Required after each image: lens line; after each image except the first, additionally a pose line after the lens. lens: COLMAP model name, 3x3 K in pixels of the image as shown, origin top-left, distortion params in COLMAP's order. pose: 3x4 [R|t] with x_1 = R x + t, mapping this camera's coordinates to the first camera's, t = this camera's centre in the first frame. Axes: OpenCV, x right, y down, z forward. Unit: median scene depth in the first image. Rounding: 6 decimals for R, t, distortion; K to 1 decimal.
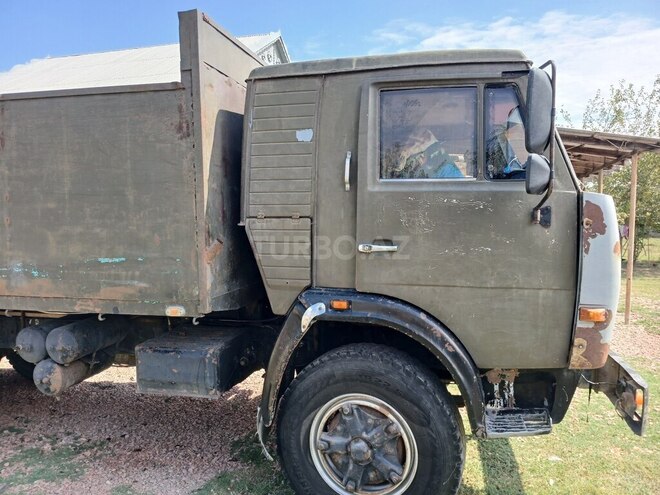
lens RADIAL K [[509.7, 0, 330.0], [0, 509.7, 247.5], [0, 0, 1]] dist [0.064062, -0.132350]
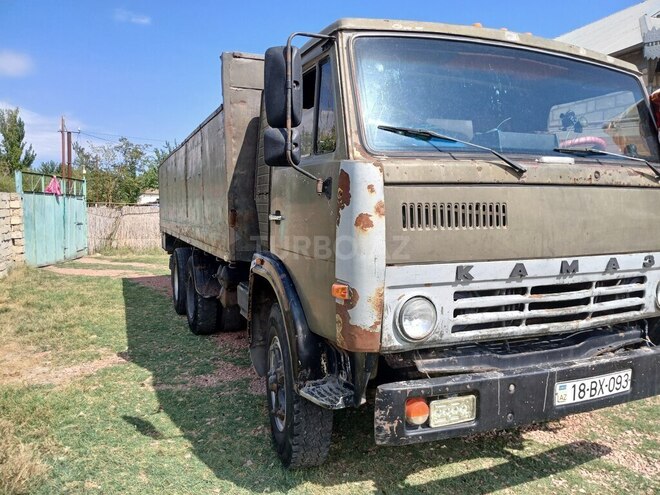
lens RADIAL K [[512.8, 0, 334.7], [0, 512.8, 248.3], [0, 0, 1]] dist [0.060131, -0.132632]
pose [[0.581387, 0.070936, -0.810529, 1.116577], [-0.057355, 0.997287, 0.046140, 0.009019], [0.811603, 0.019662, 0.583879, 0.389591]]
